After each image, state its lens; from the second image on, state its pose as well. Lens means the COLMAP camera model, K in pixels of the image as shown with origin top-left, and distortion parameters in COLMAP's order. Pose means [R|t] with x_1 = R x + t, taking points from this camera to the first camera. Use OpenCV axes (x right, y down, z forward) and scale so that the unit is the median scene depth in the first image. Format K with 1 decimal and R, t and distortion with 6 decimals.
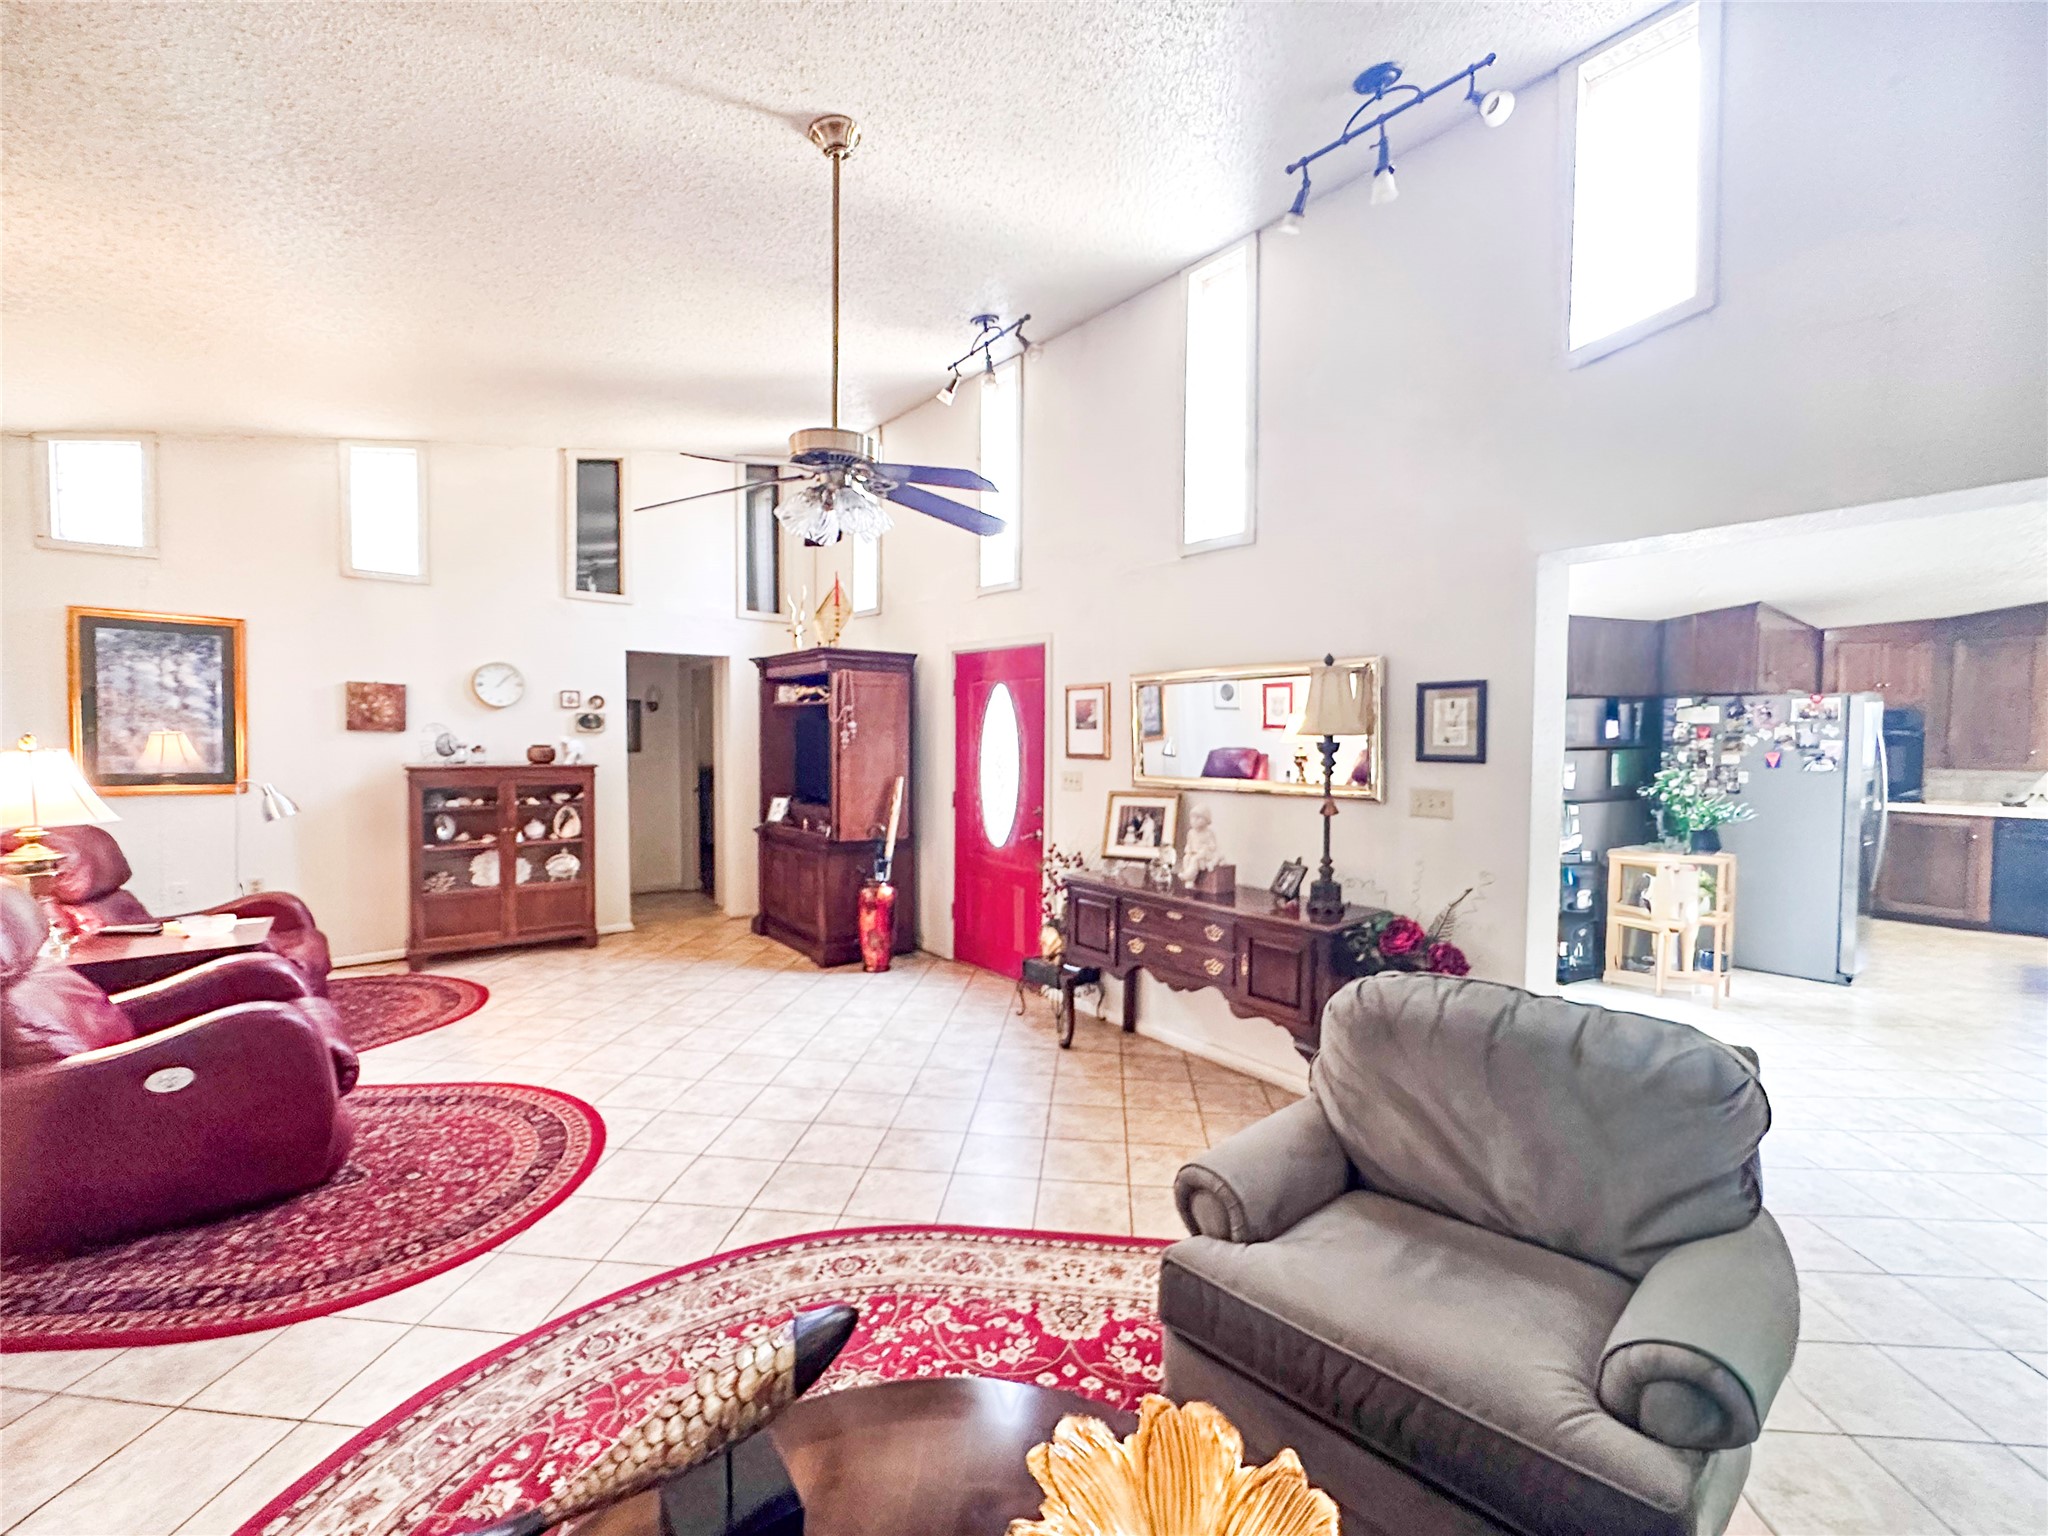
lens RADIAL K [[842.6, 0, 1024.0], [0, 842.6, 768.0], [0, 0, 1]] dist [-0.006214, 0.000161]
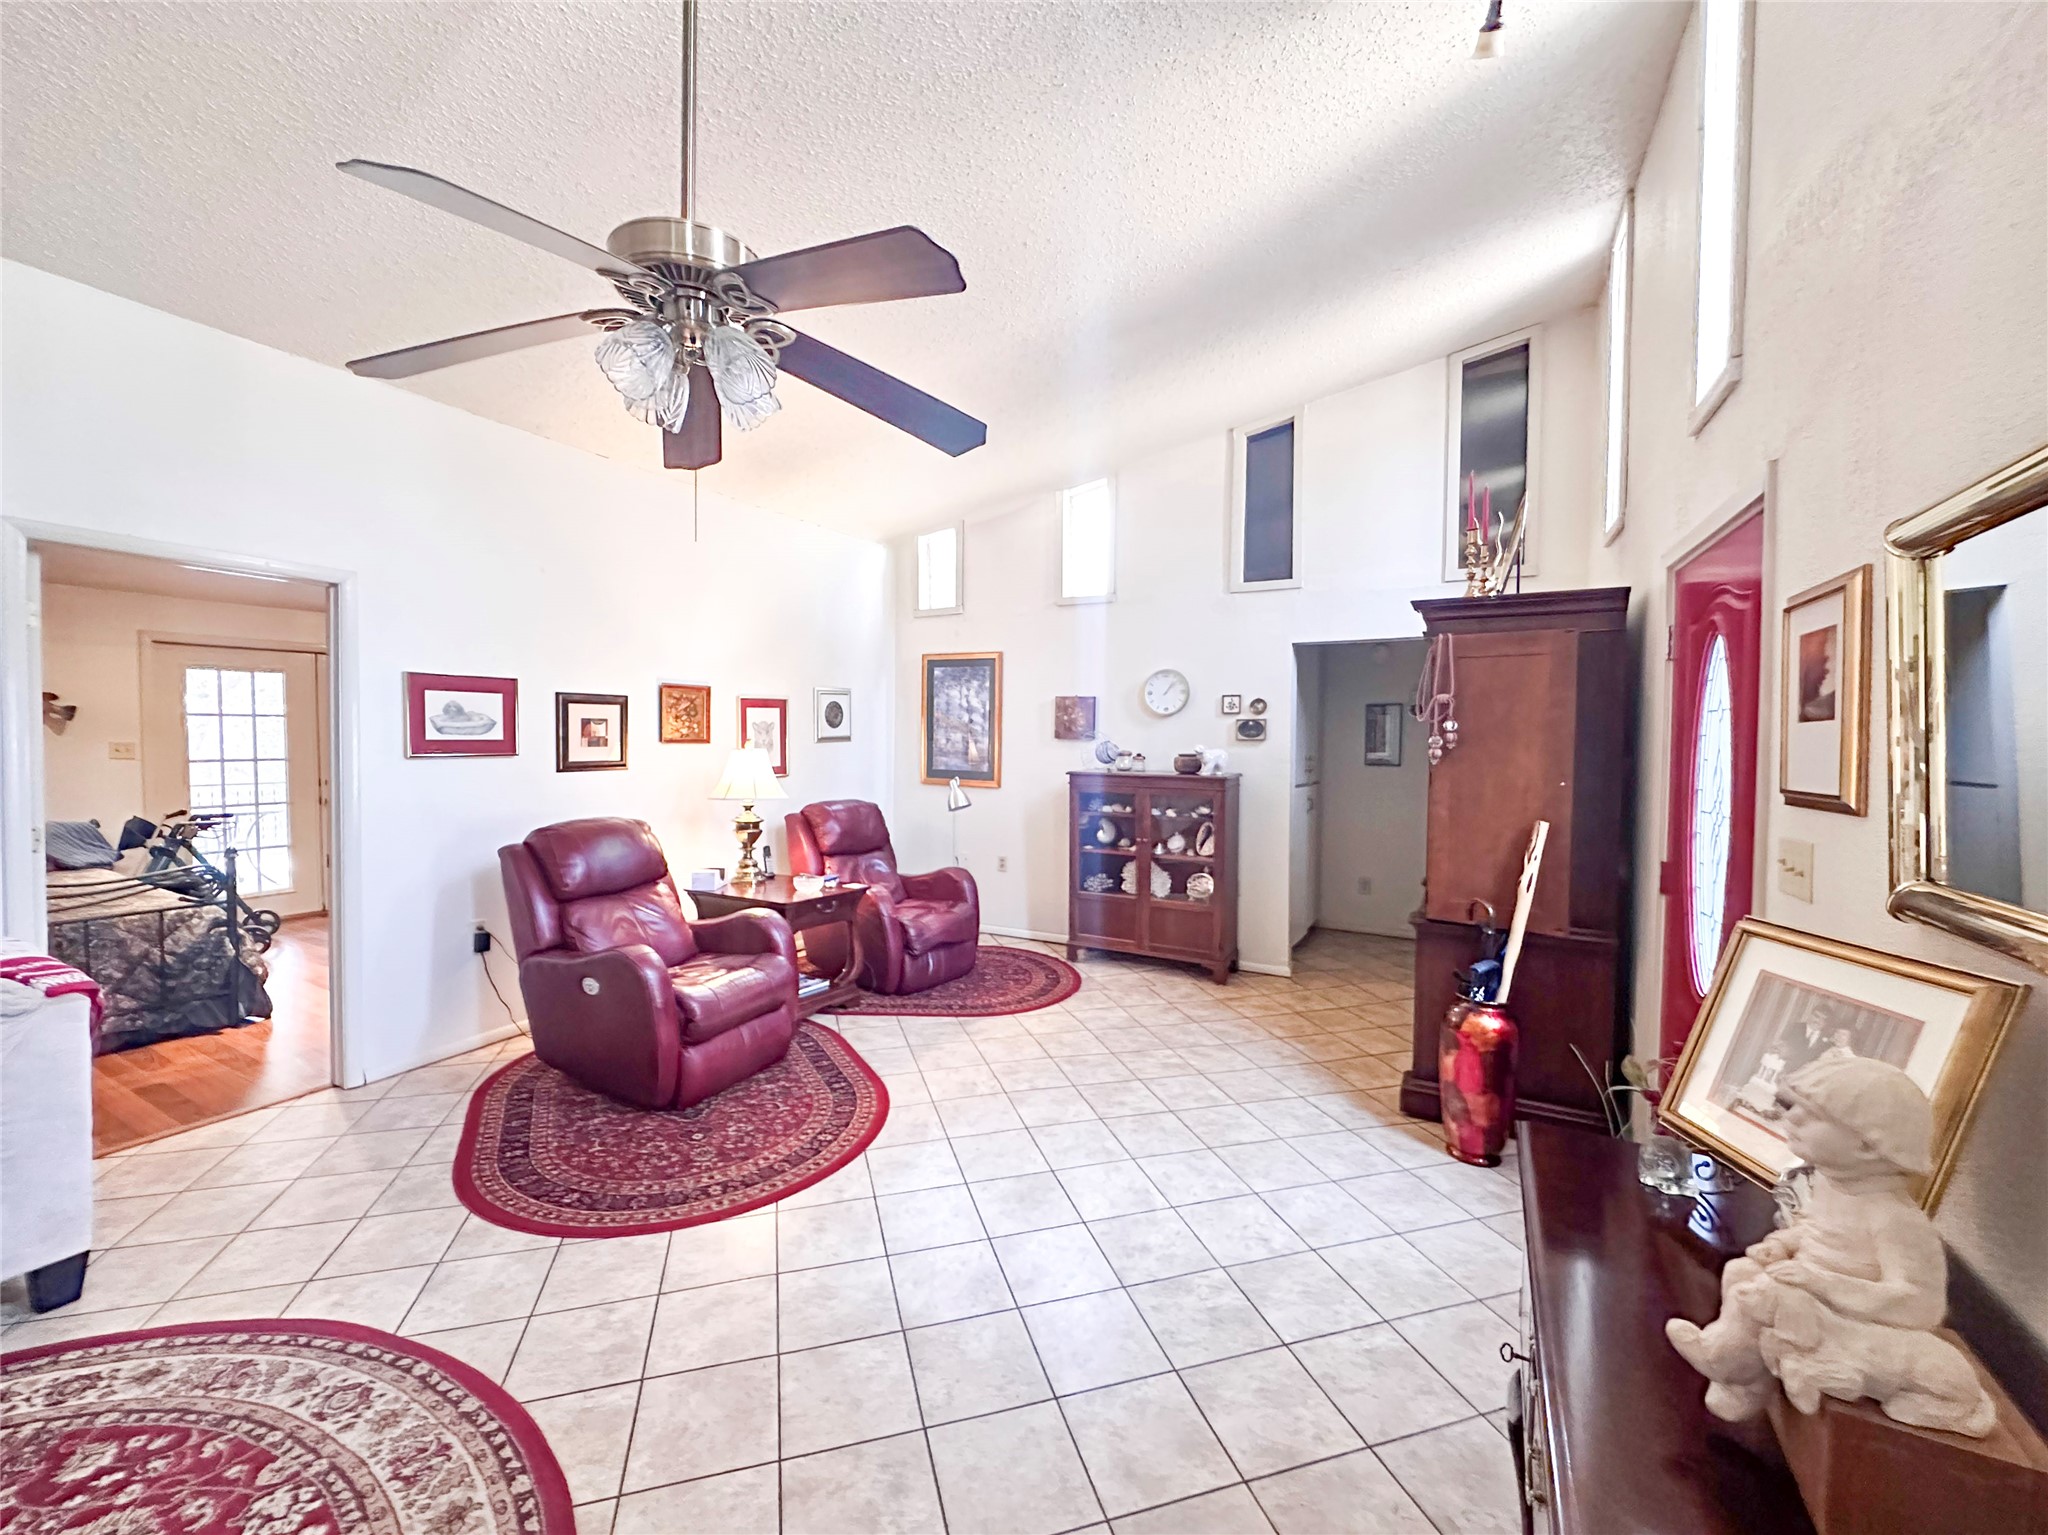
lens RADIAL K [[823.4, 0, 1024.0], [0, 823.4, 767.5], [0, 0, 1]] dist [-0.011670, 0.002478]
pose [[0.378975, 0.026470, -0.925028, 0.222974], [-0.044344, 0.998962, 0.010418, -0.014769], [0.924344, 0.037072, 0.379755, 0.516803]]
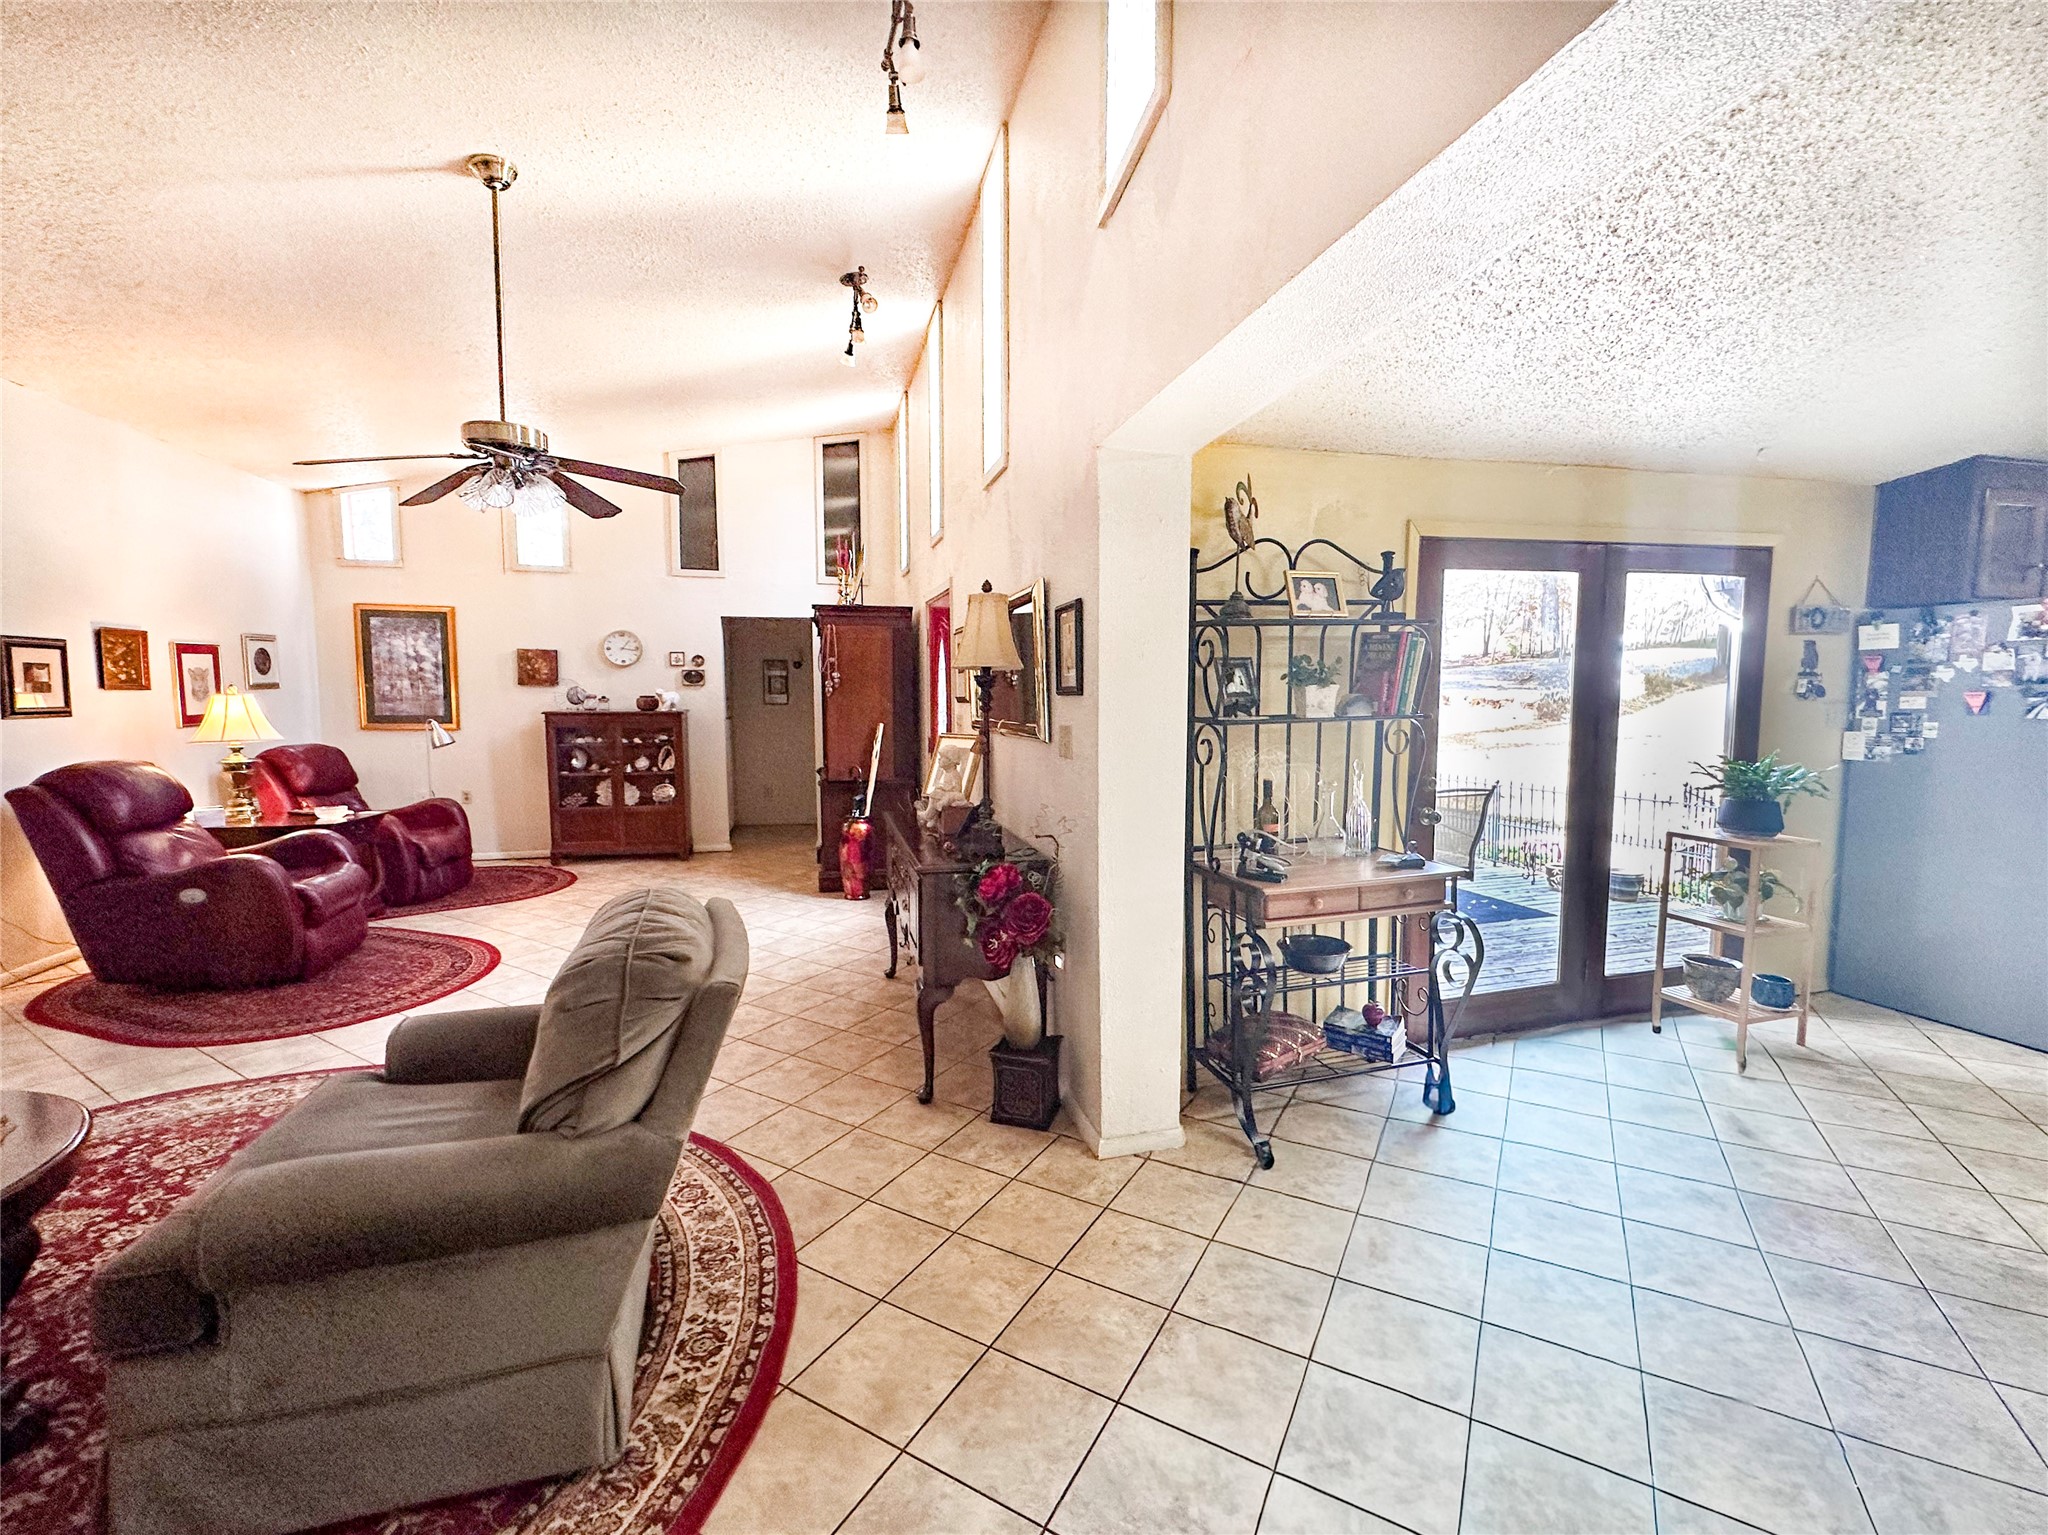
lens RADIAL K [[842.6, 0, 1024.0], [0, 842.6, 767.5], [0, 0, 1]] dist [-0.006214, 0.000161]
pose [[0.907557, 0.027830, -0.419005, 0.497270], [-0.009552, 0.998911, 0.045658, 0.017997], [0.419820, -0.037435, 0.906835, 0.101579]]
